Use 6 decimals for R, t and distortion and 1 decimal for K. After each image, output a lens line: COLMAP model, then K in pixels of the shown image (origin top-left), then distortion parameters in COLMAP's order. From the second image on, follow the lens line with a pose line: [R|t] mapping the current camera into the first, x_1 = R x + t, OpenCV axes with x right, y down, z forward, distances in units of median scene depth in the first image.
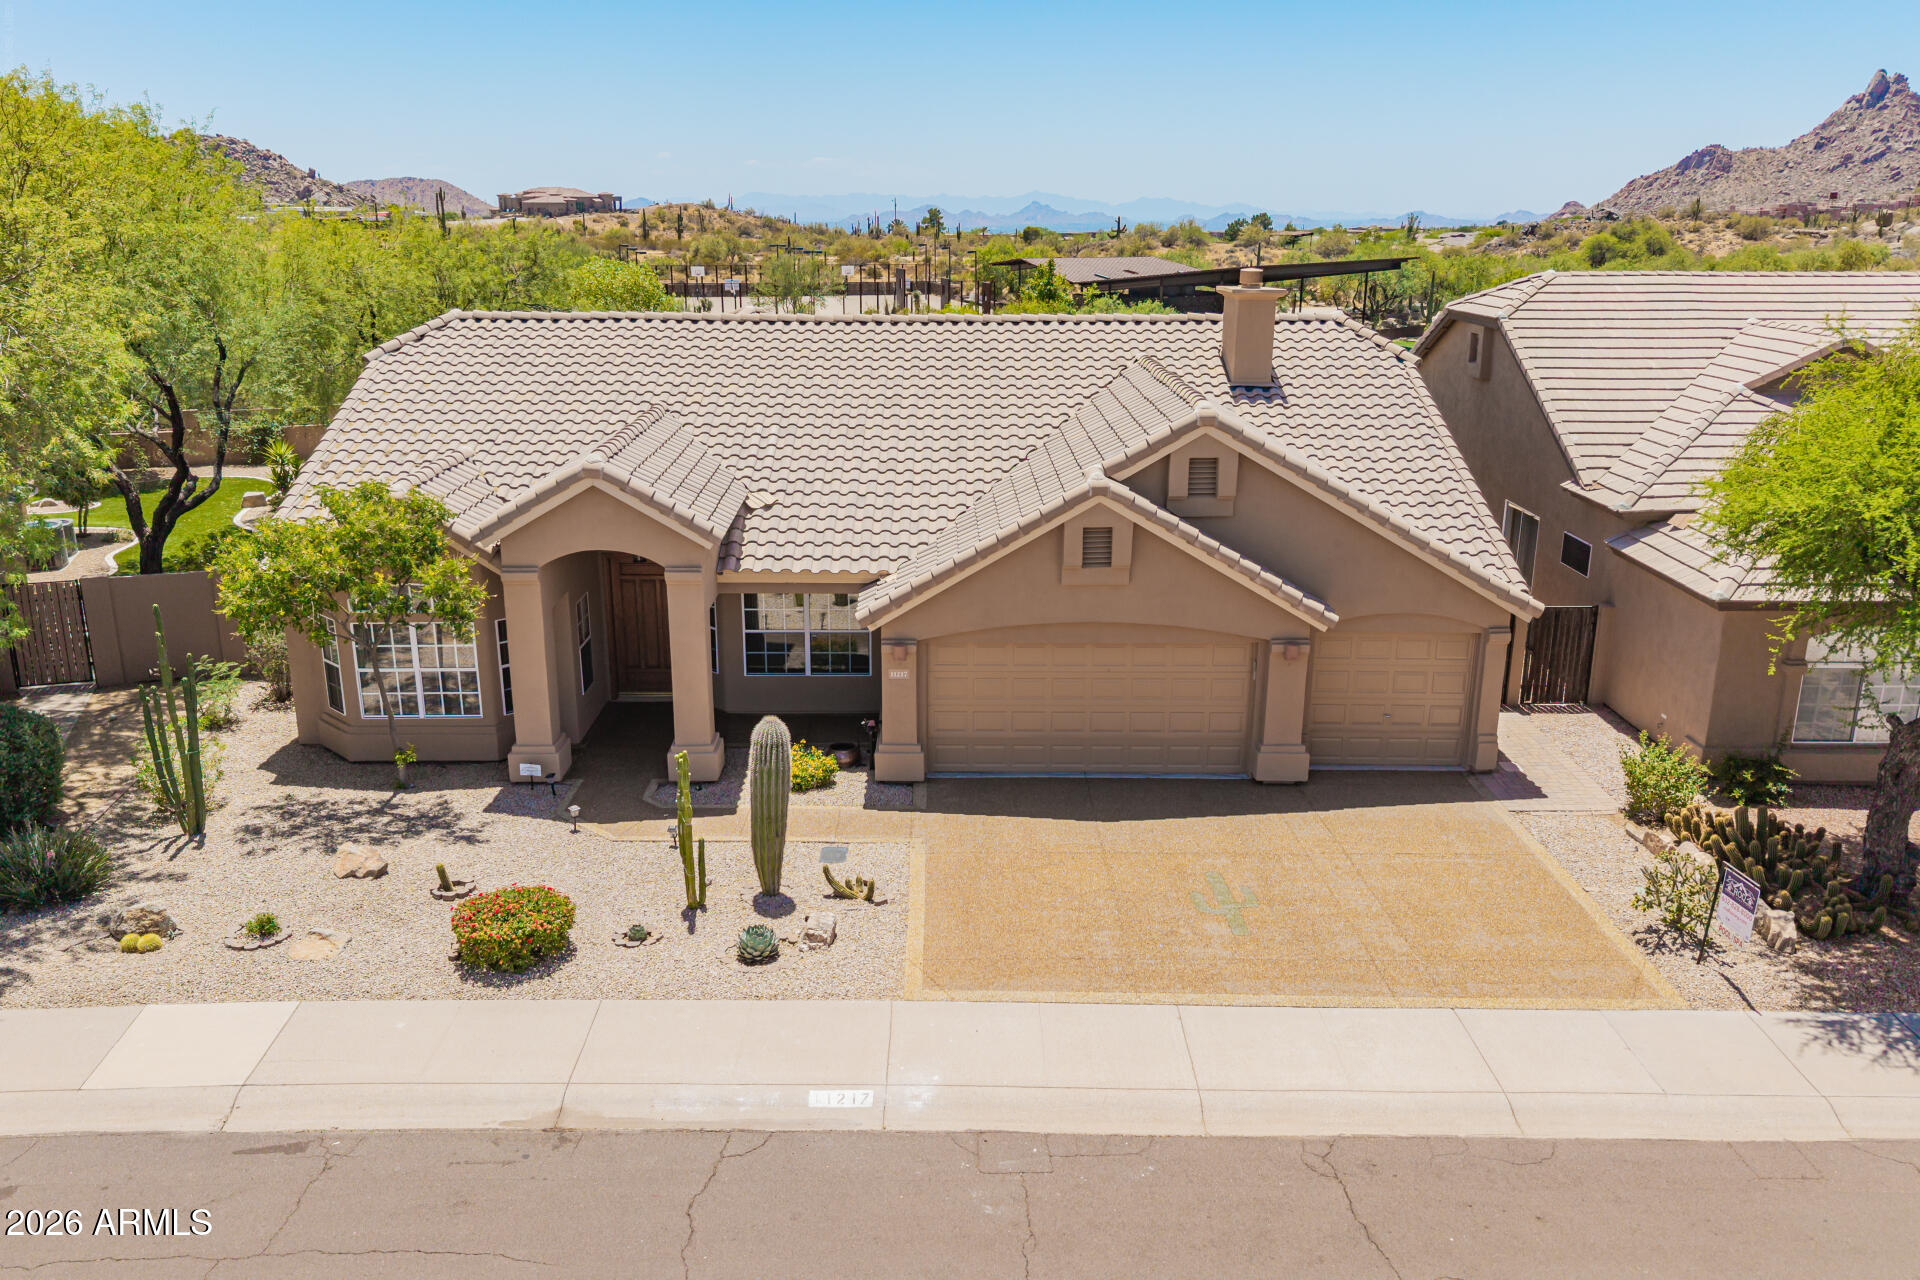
lens RADIAL K [[1514.3, 0, 950.8], [0, 1514.3, 631.4], [0, 0, 1]] dist [0.059228, -0.084661]
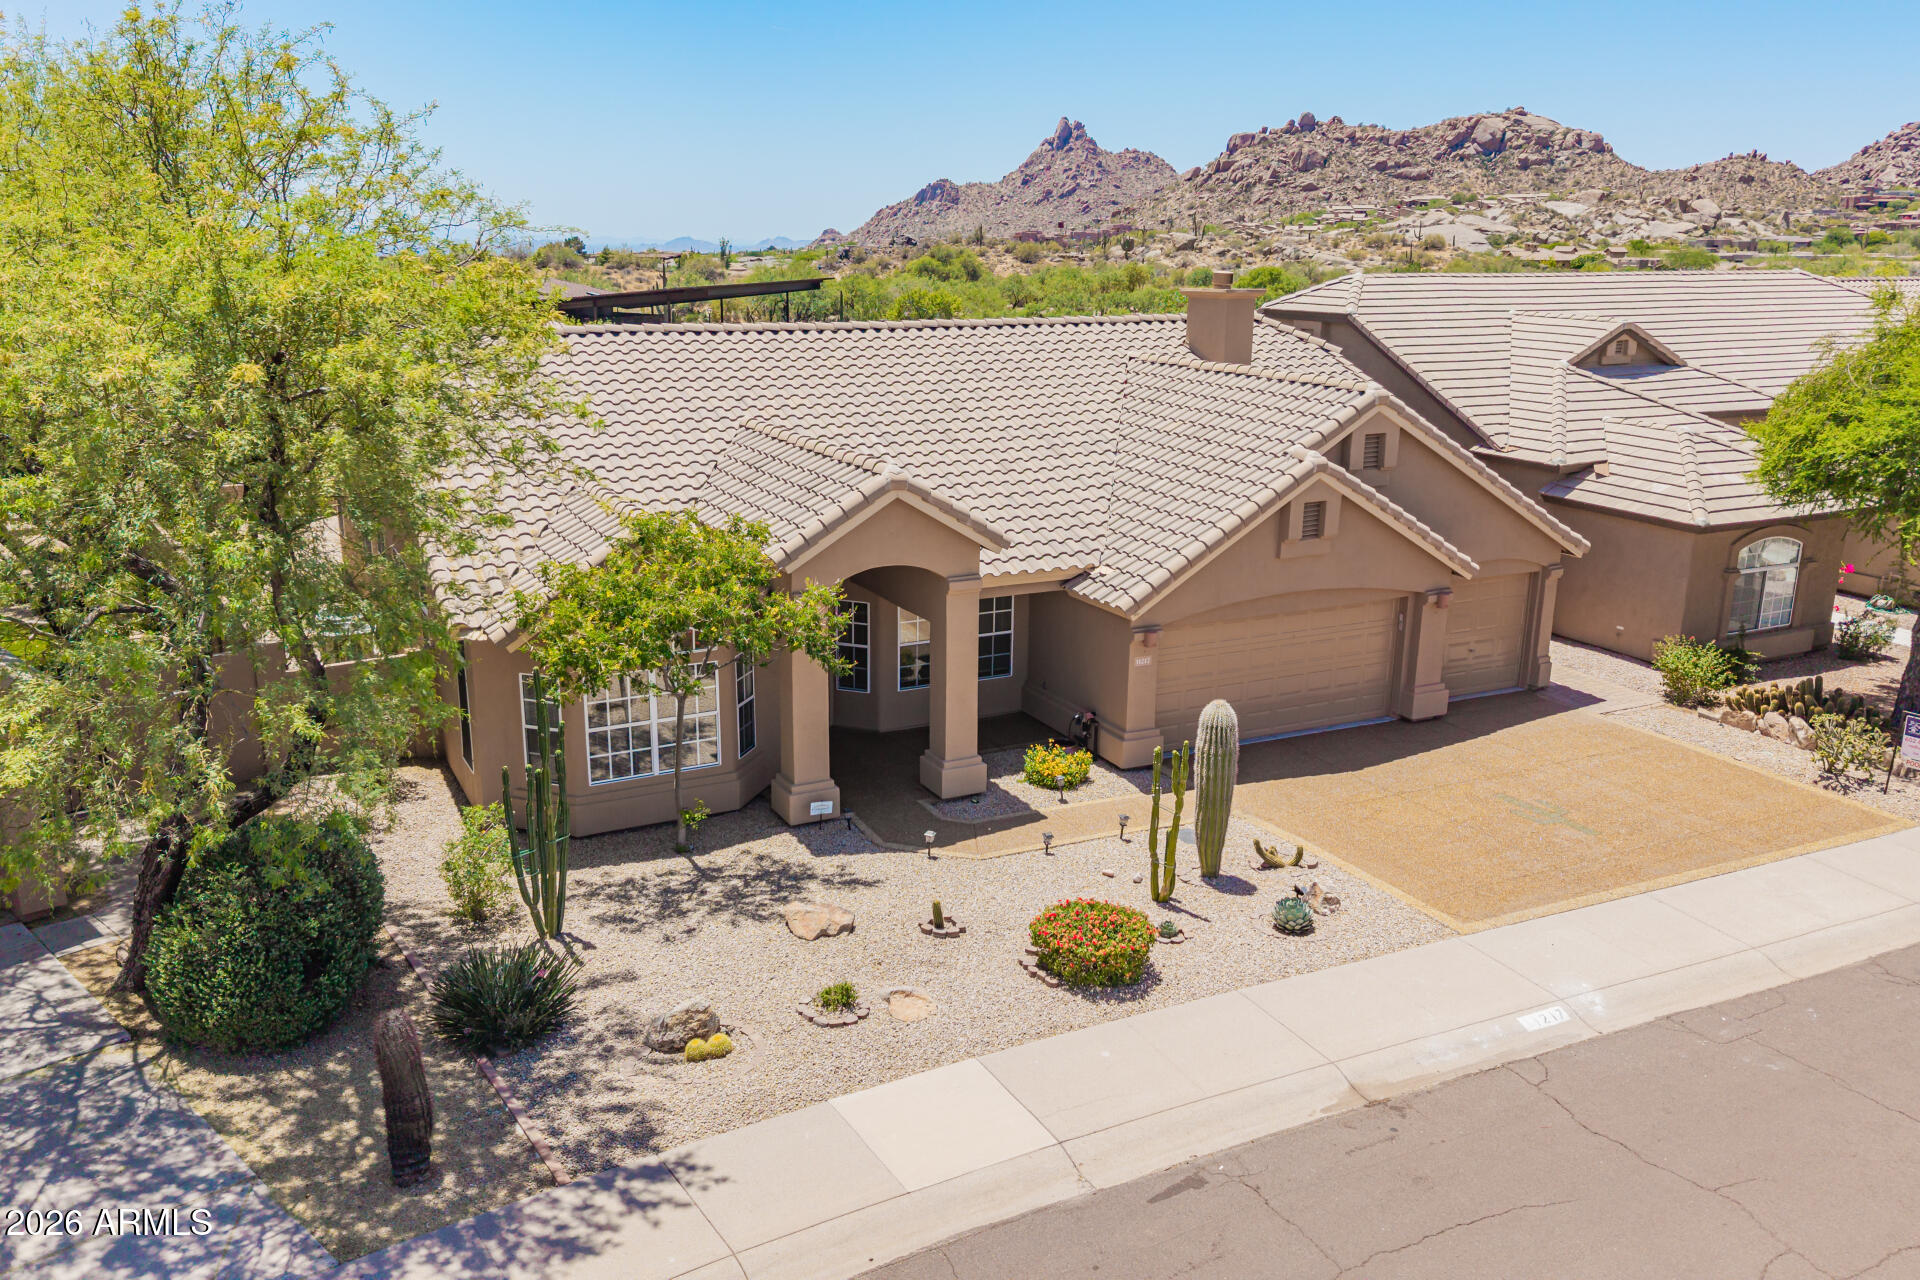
lens RADIAL K [[1514.3, 0, 949.3], [0, 1514.3, 623.9], [0, 0, 1]] dist [0.059228, -0.084661]
pose [[0.898733, -0.105293, 0.425667, -0.600048], [0.113566, 0.993512, 0.005978, -0.018212], [-0.423535, 0.042969, 0.904860, 0.125408]]
